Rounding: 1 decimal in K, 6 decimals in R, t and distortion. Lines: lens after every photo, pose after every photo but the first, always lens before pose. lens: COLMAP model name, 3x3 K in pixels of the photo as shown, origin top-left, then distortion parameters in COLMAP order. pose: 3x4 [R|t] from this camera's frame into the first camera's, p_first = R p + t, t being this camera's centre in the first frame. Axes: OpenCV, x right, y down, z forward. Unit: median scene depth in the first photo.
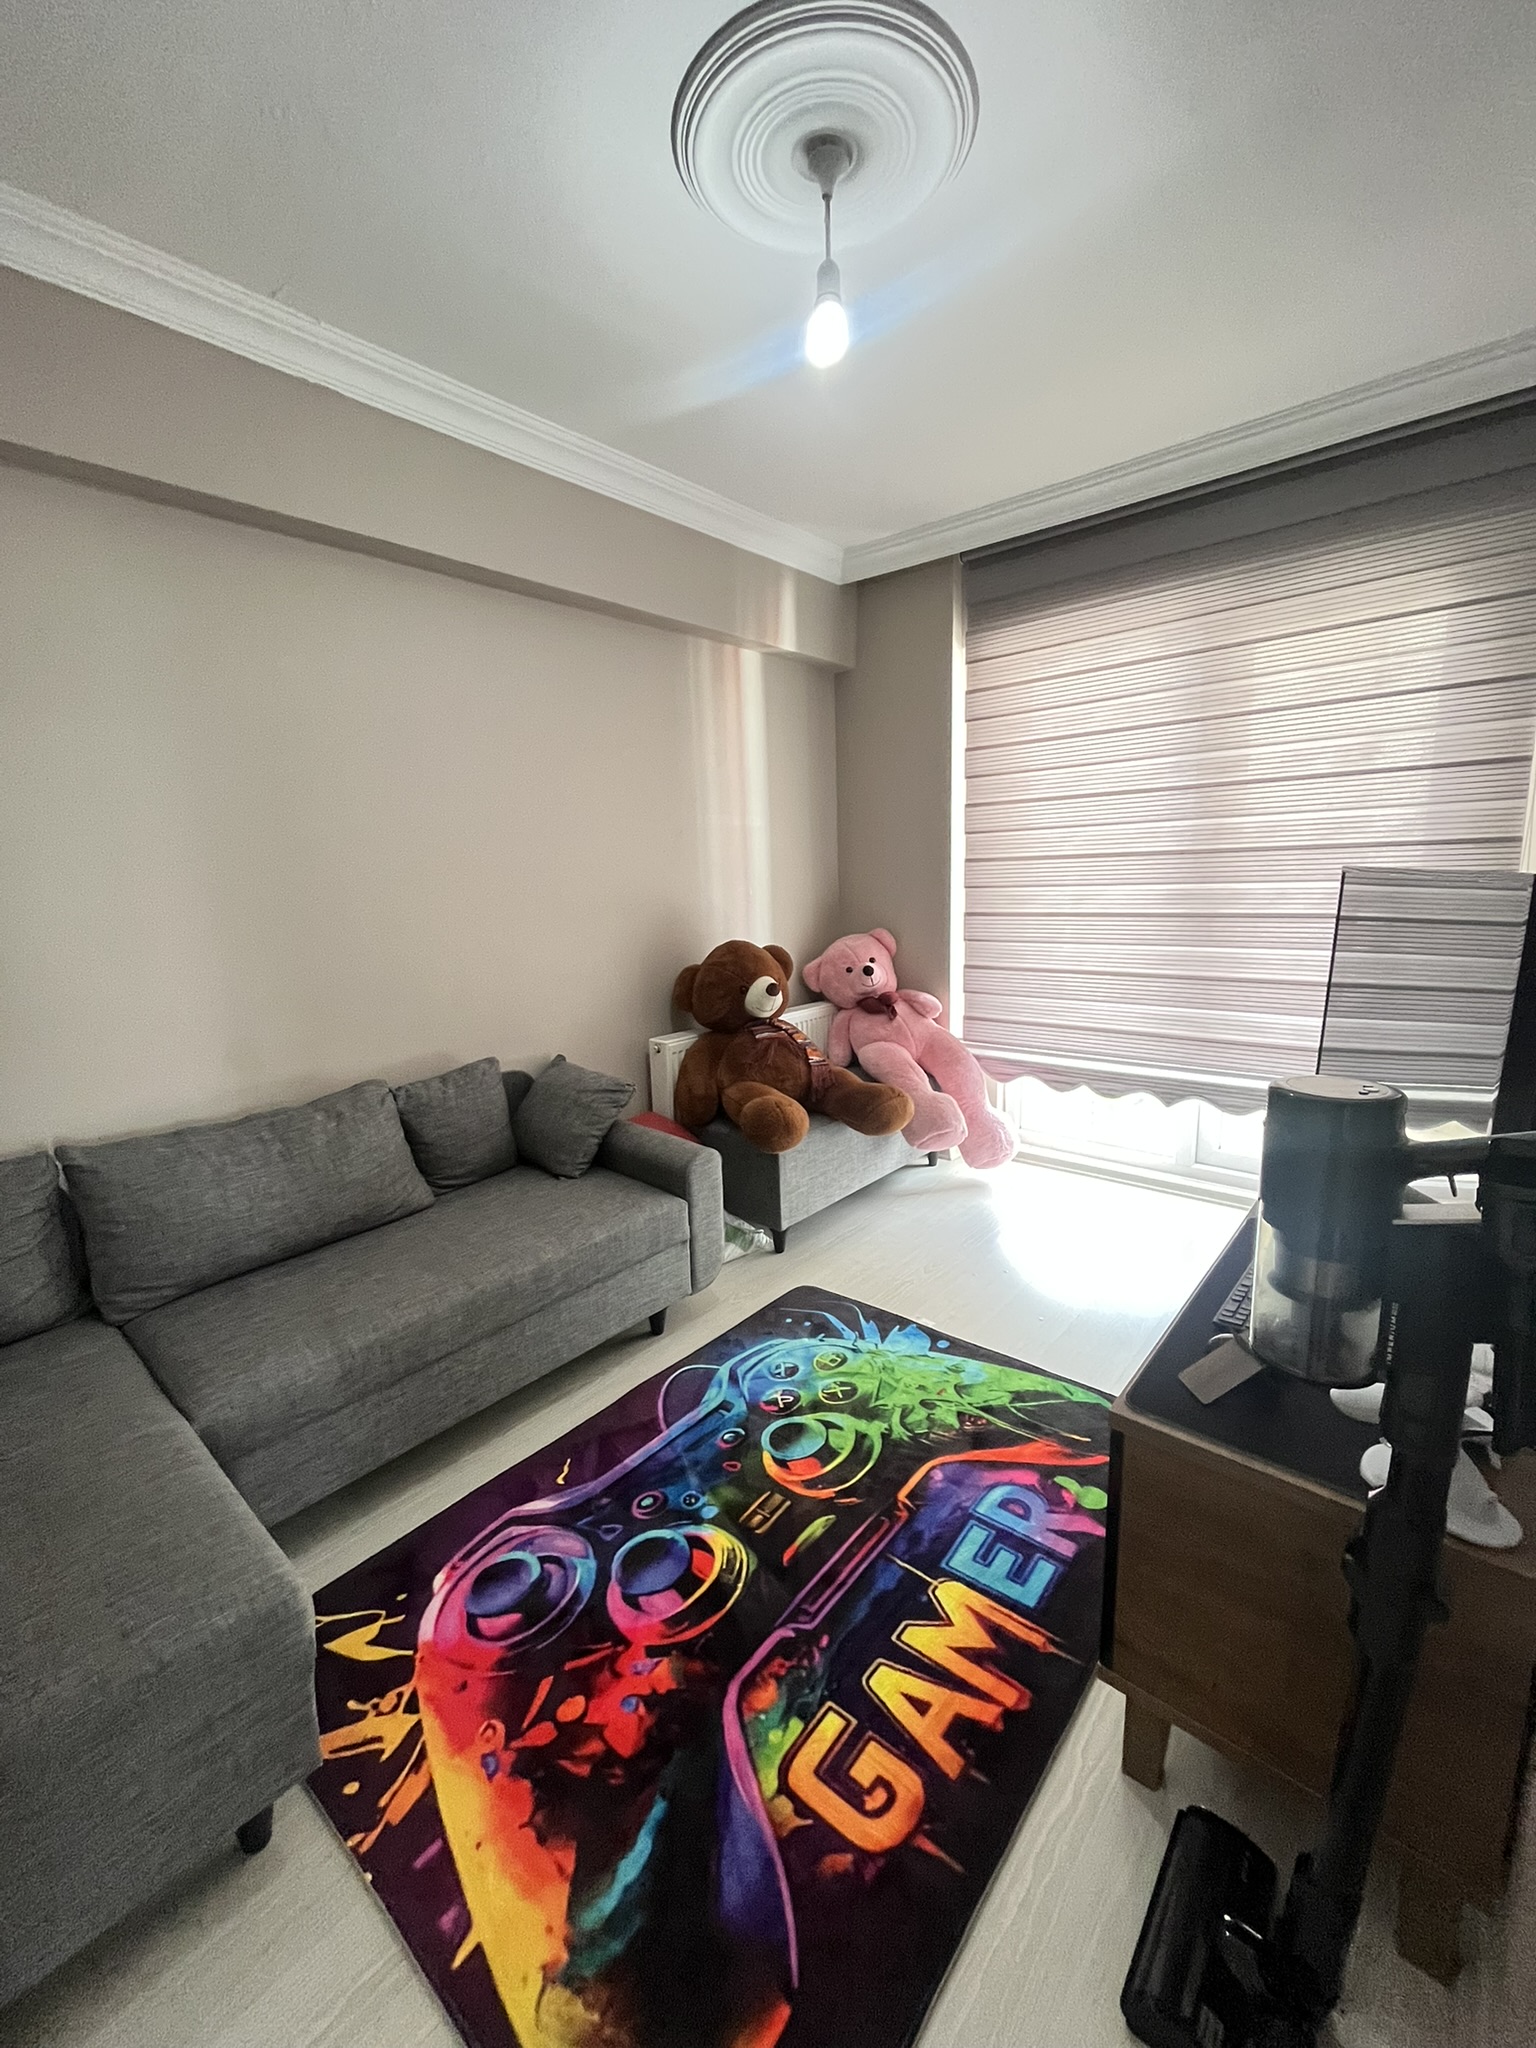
lens RADIAL K [[829.0, 0, 767.6], [0, 829.0, 1023.3], [0, 0, 1]] dist [0.003844, 0.000036]
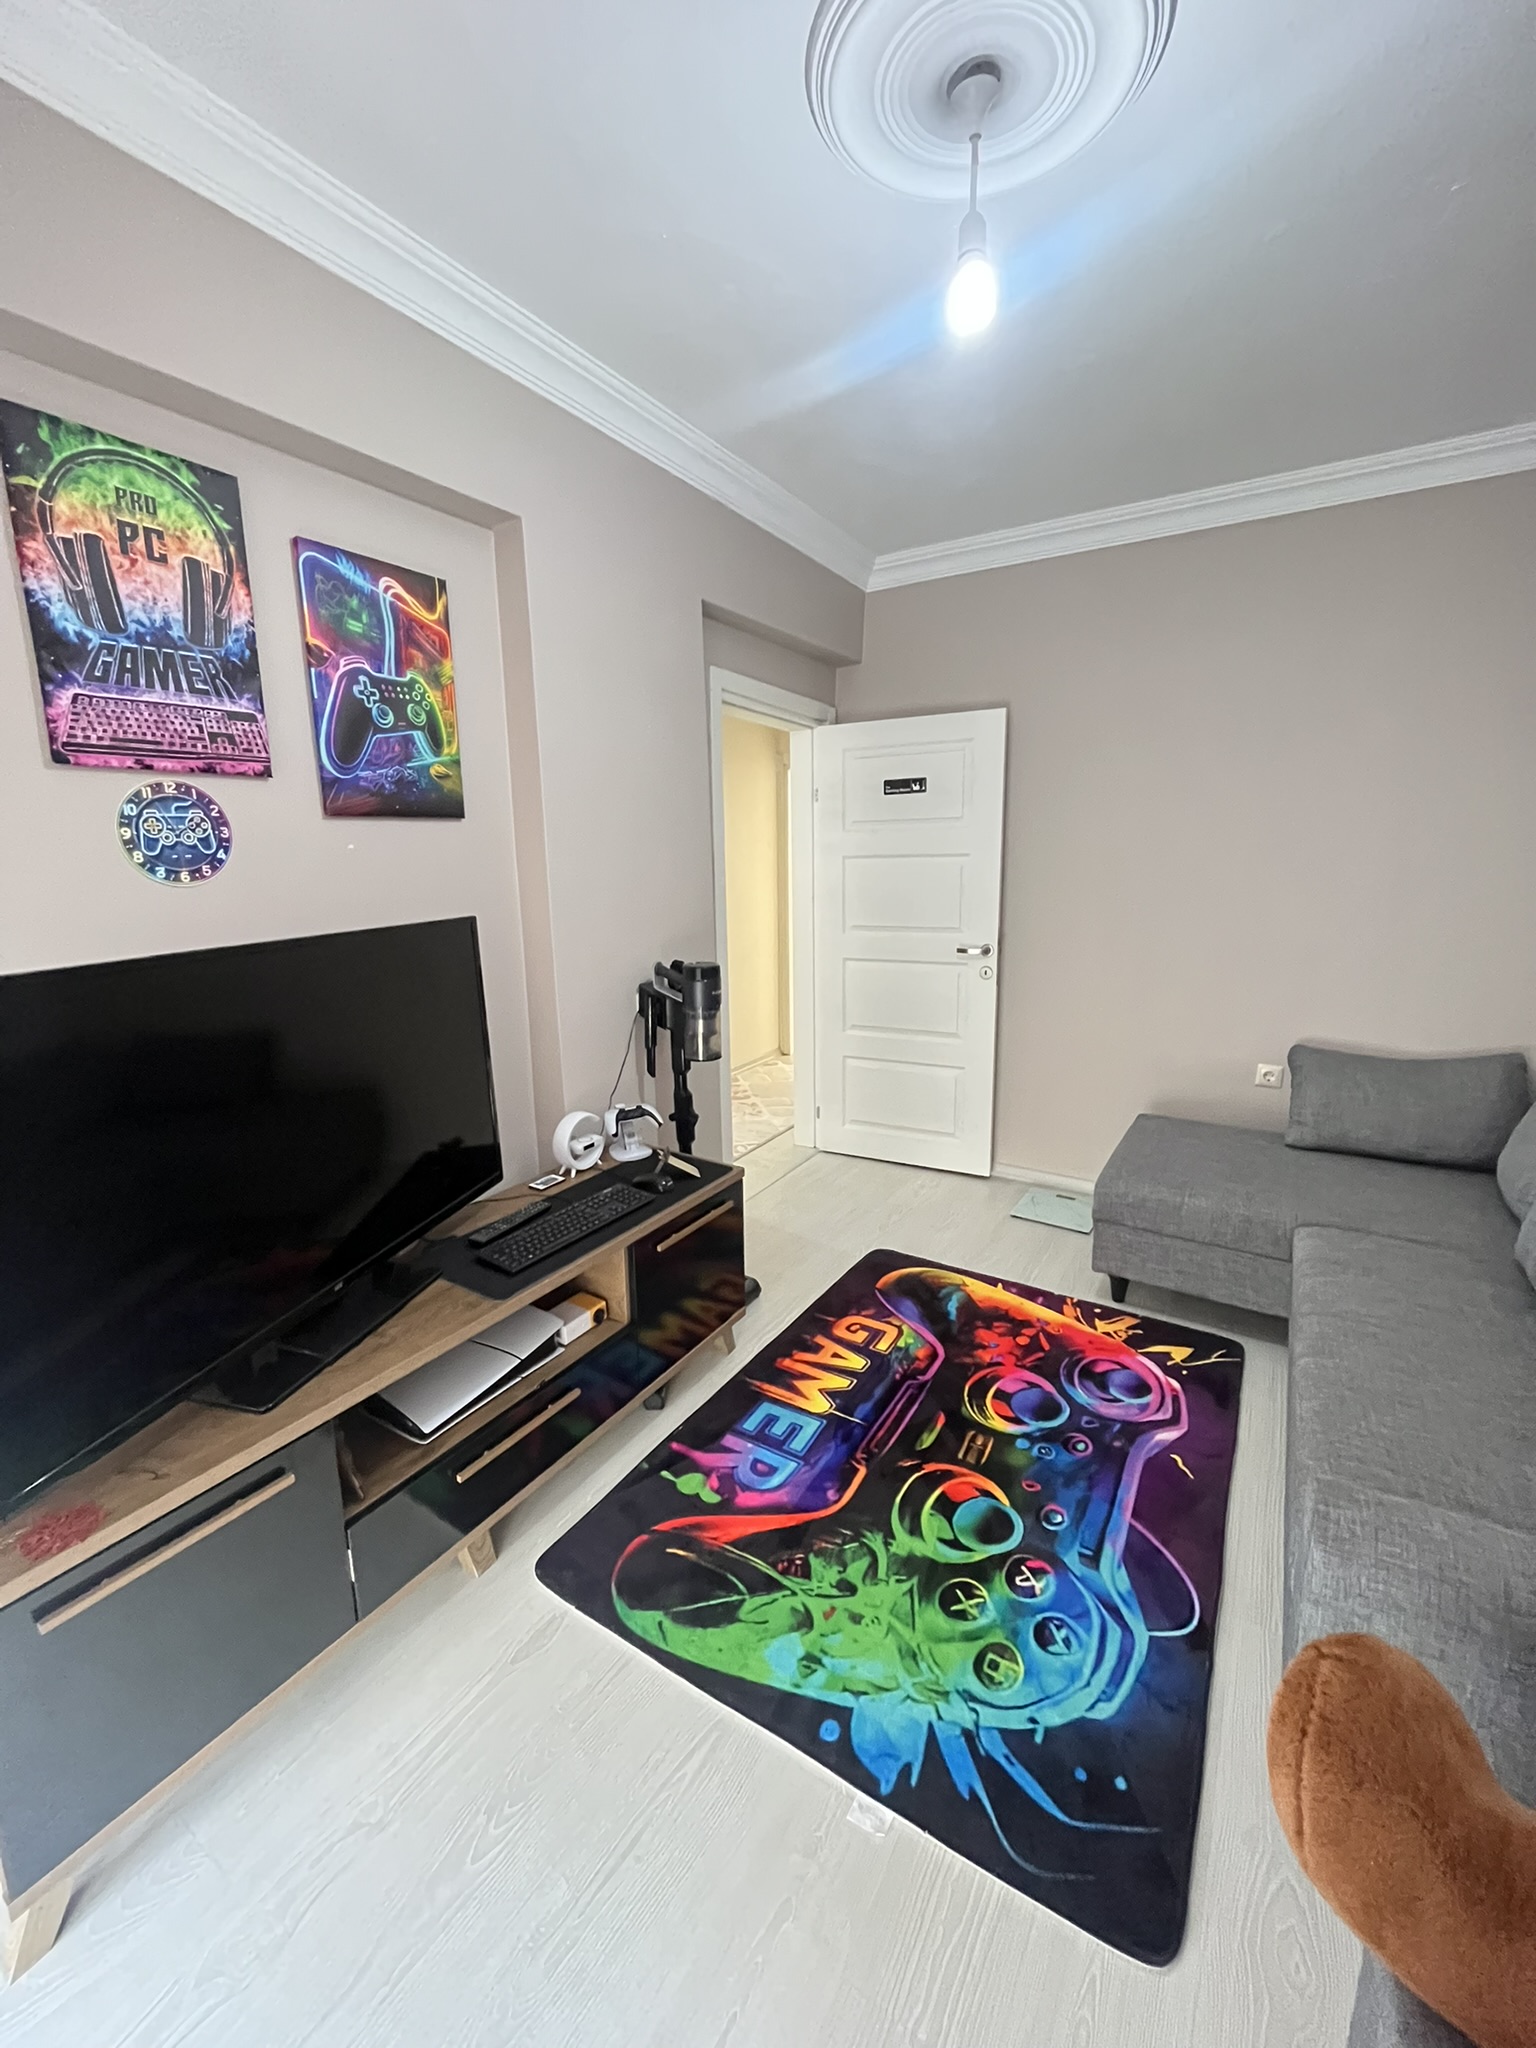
lens RADIAL K [[829.0, 0, 771.2], [0, 829.0, 1026.1], [0, 0, 1]] dist [0.003844, 0.000036]
pose [[-0.987749, 0.069182, -0.139878, 0.409400], [0.010106, 0.922838, 0.385055, -0.412442], [0.155724, 0.378924, -0.912232, 1.829581]]
